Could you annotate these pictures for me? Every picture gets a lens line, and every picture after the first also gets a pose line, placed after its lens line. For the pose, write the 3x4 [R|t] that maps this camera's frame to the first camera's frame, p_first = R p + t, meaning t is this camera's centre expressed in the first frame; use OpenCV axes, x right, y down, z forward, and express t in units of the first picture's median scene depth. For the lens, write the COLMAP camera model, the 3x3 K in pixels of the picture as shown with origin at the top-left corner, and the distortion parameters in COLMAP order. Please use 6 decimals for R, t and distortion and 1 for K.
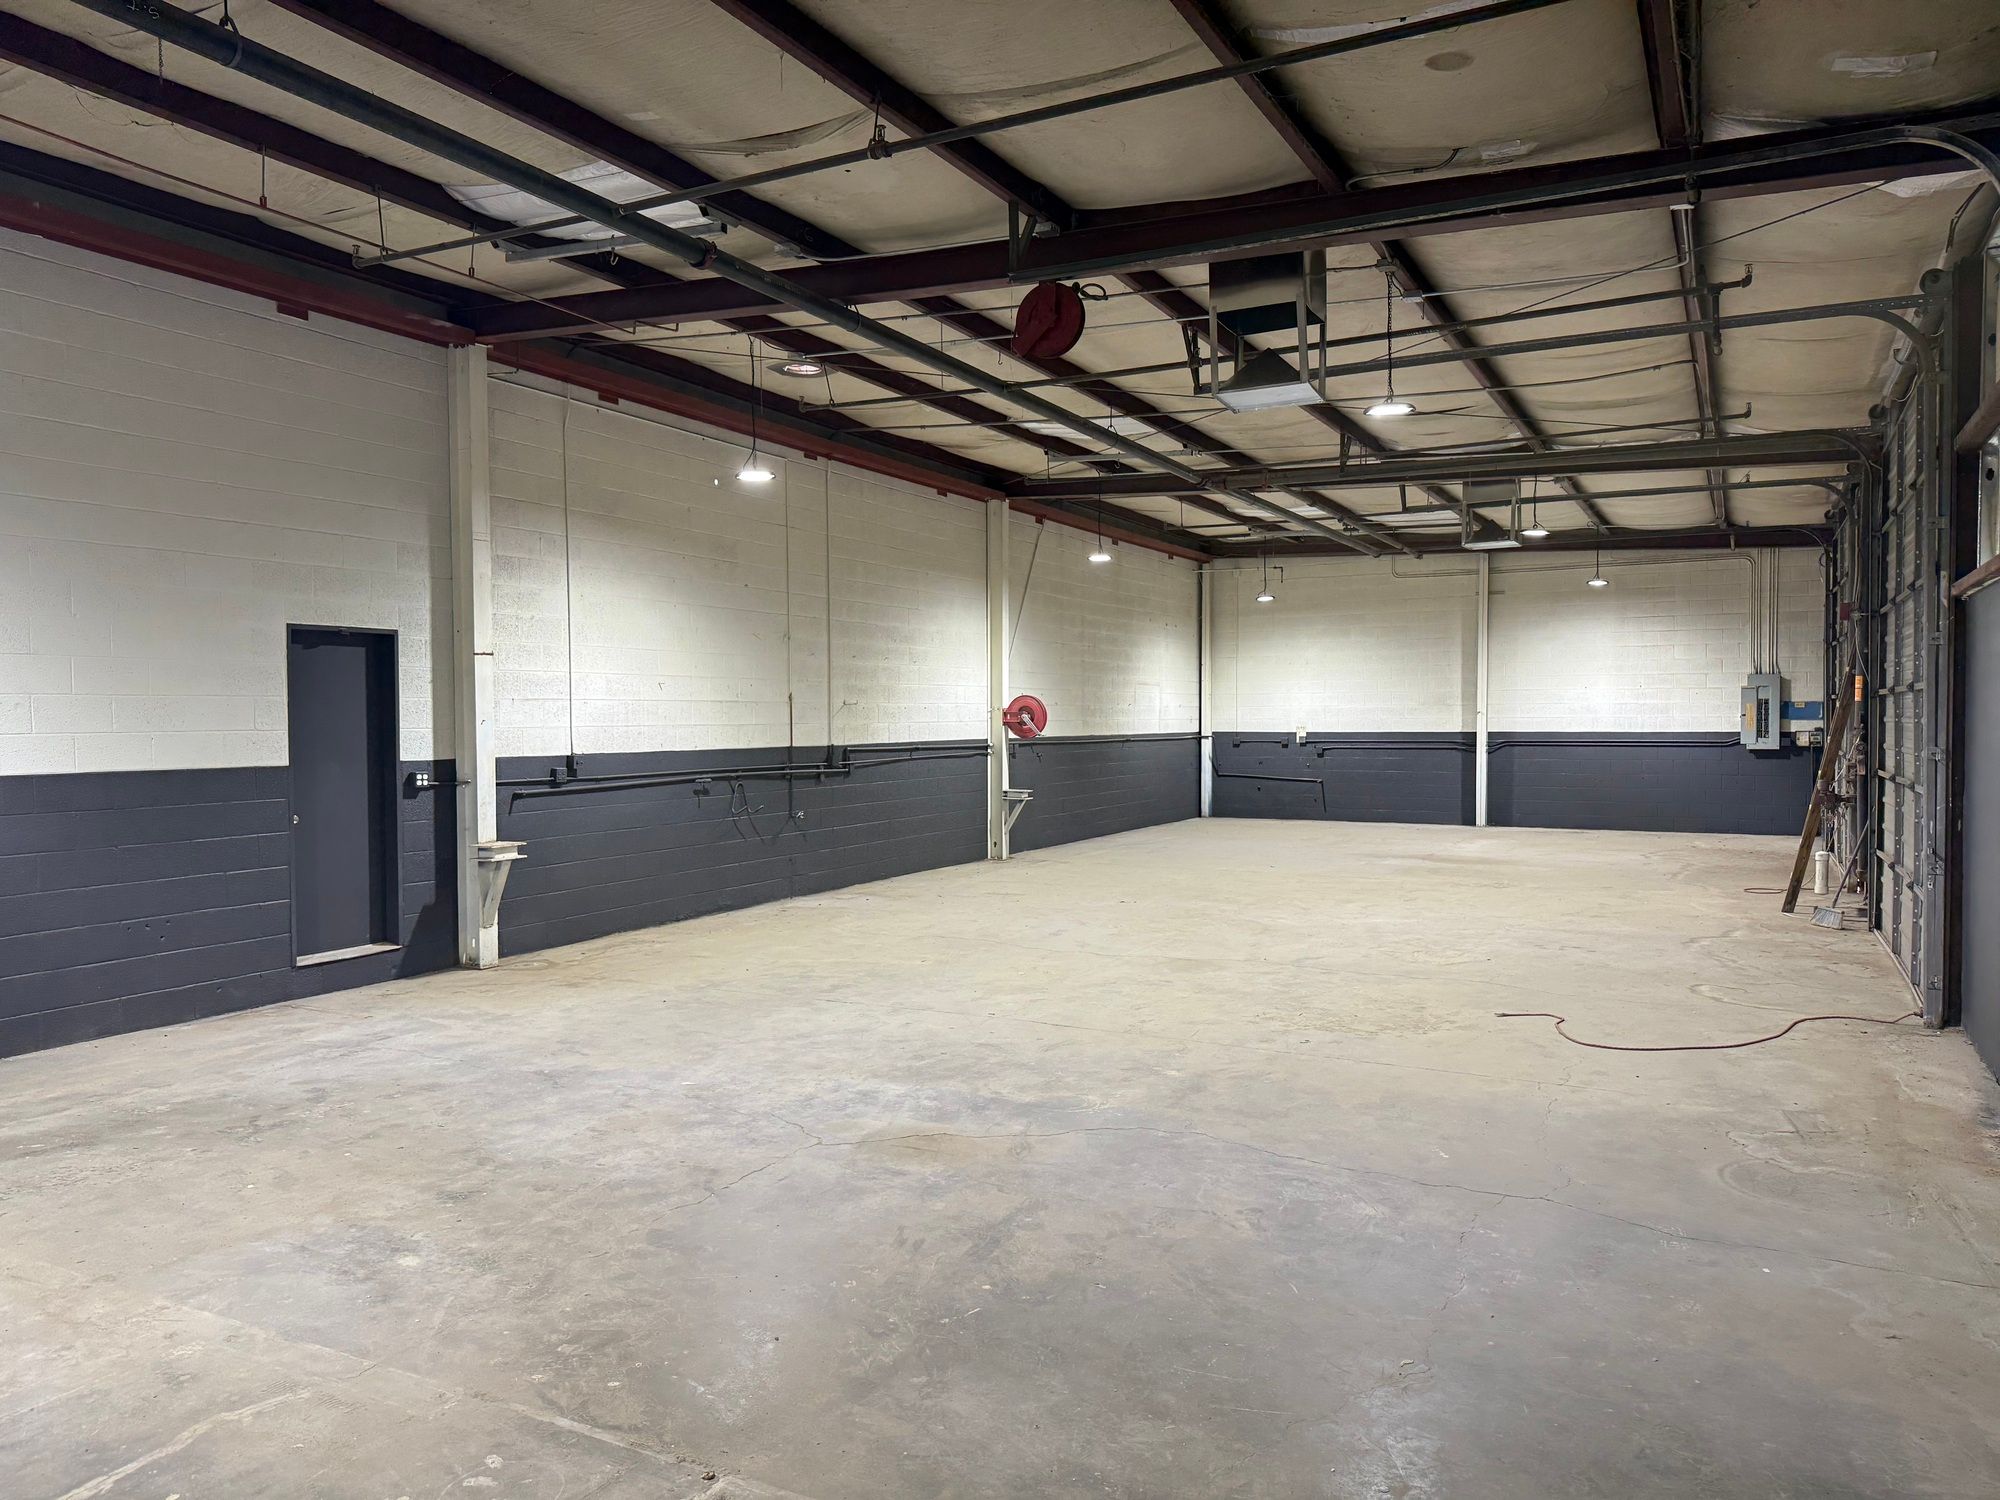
lens RADIAL K [[1406.3, 0, 1013.4], [0, 1406.3, 755.5], [0, 0, 1]] dist [0.066498, -0.097502]
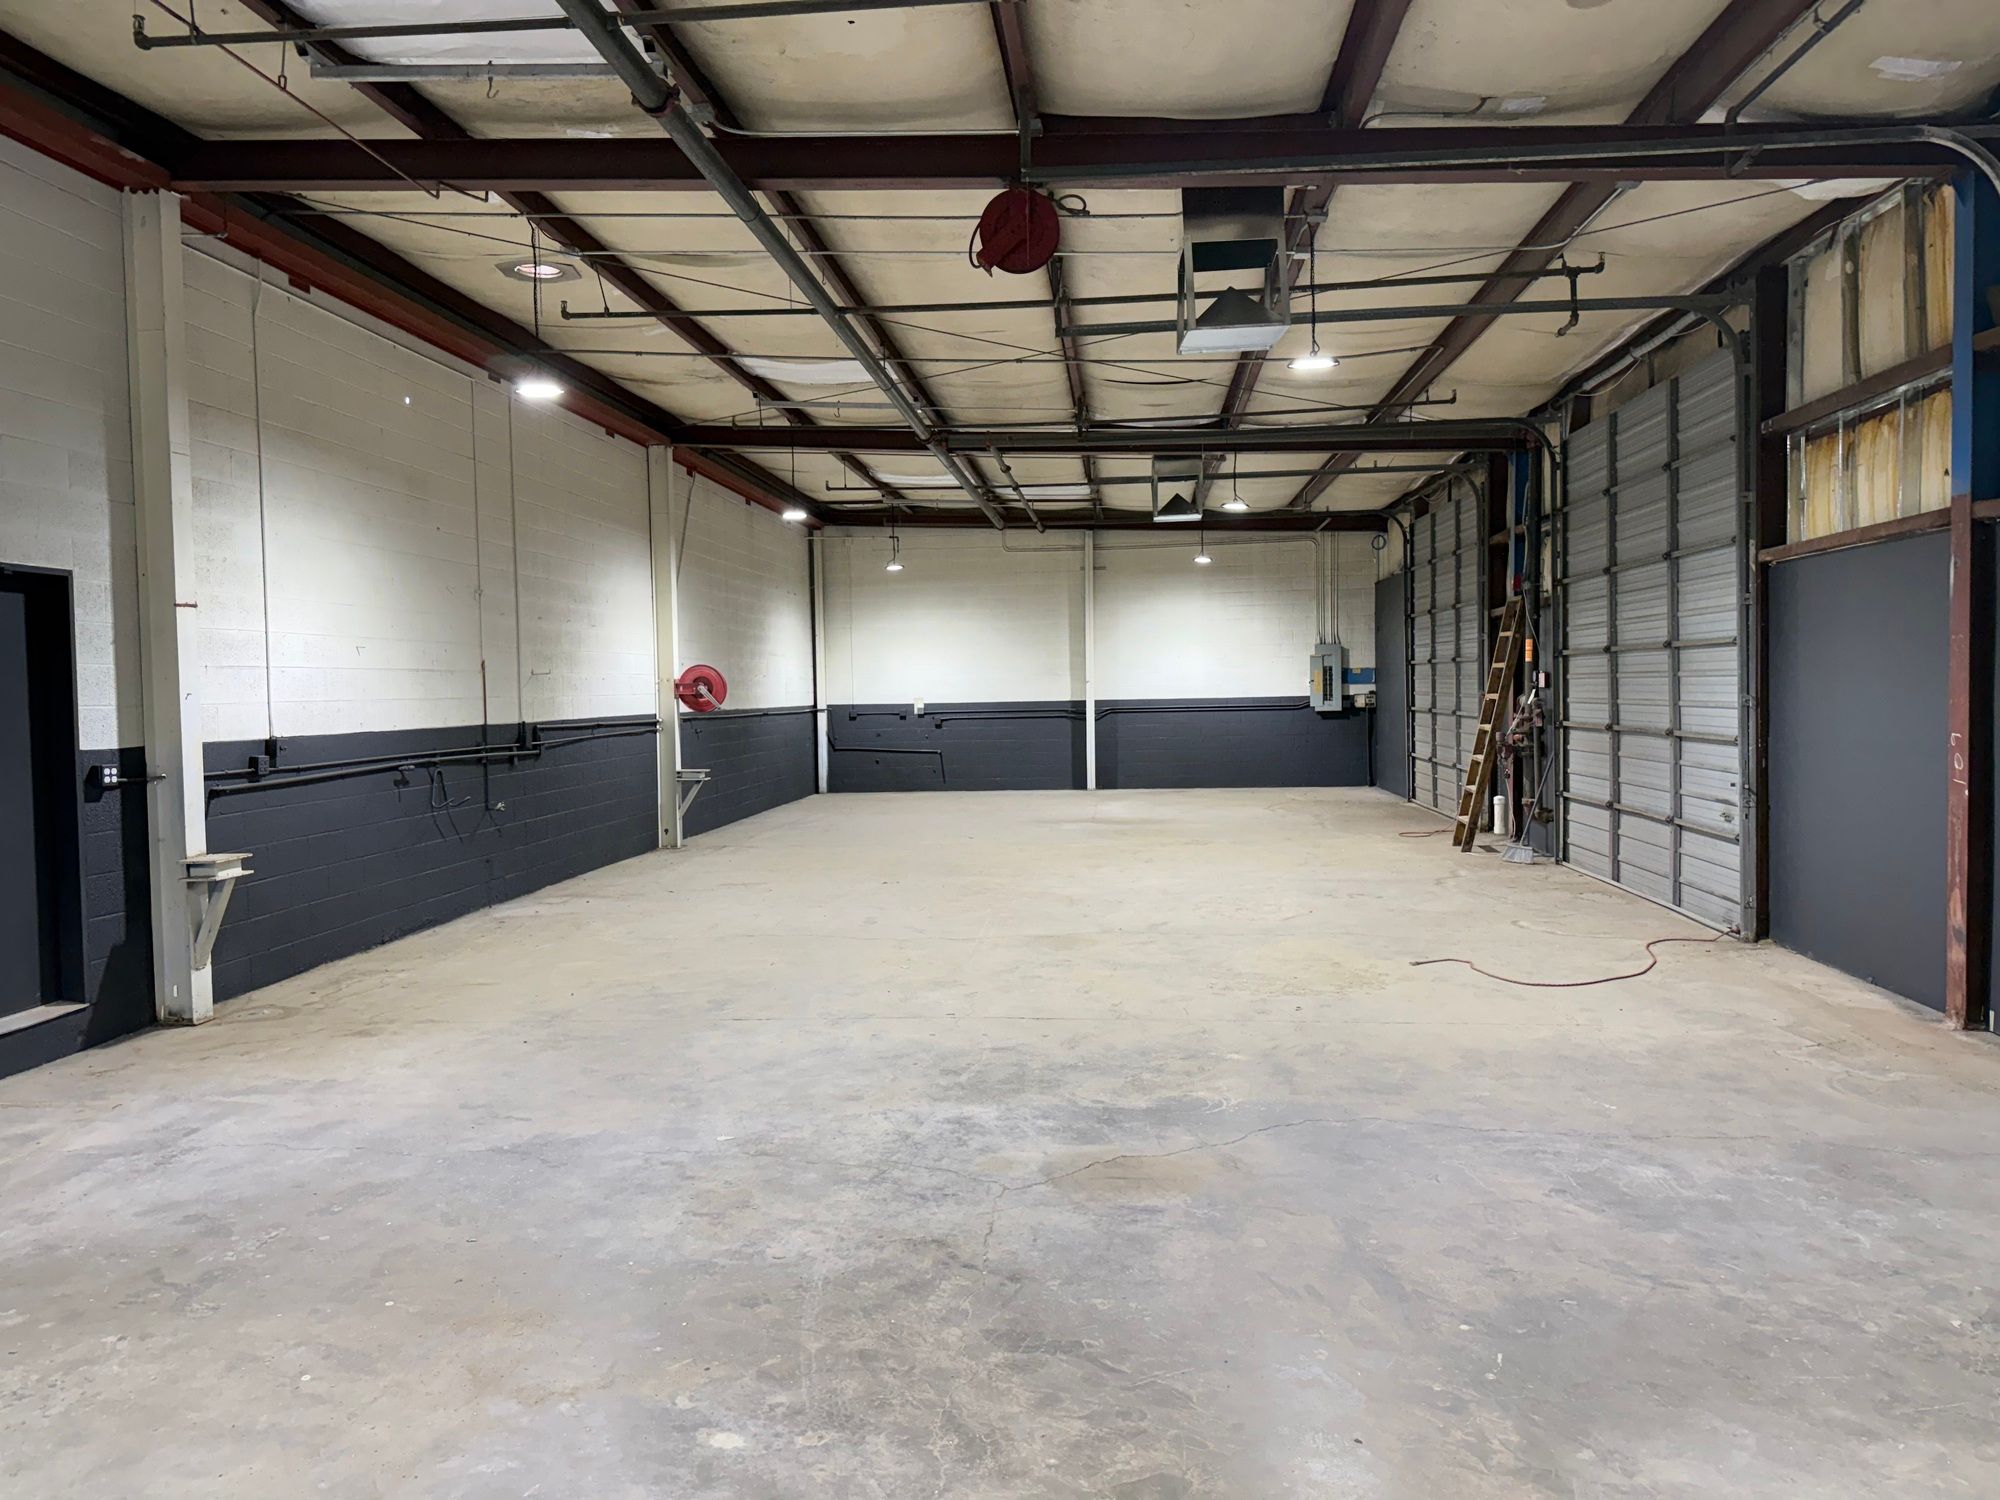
lens RADIAL K [[1404.7, 0, 998.2], [0, 1404.7, 737.0], [0, 0, 1]] dist [0.044238, -0.057587]
pose [[0.923597, -0.026008, 0.382482, -0.269340], [0.025361, 0.999656, 0.006735, 0.003896], [-0.382526, 0.003479, 0.923938, 0.146389]]
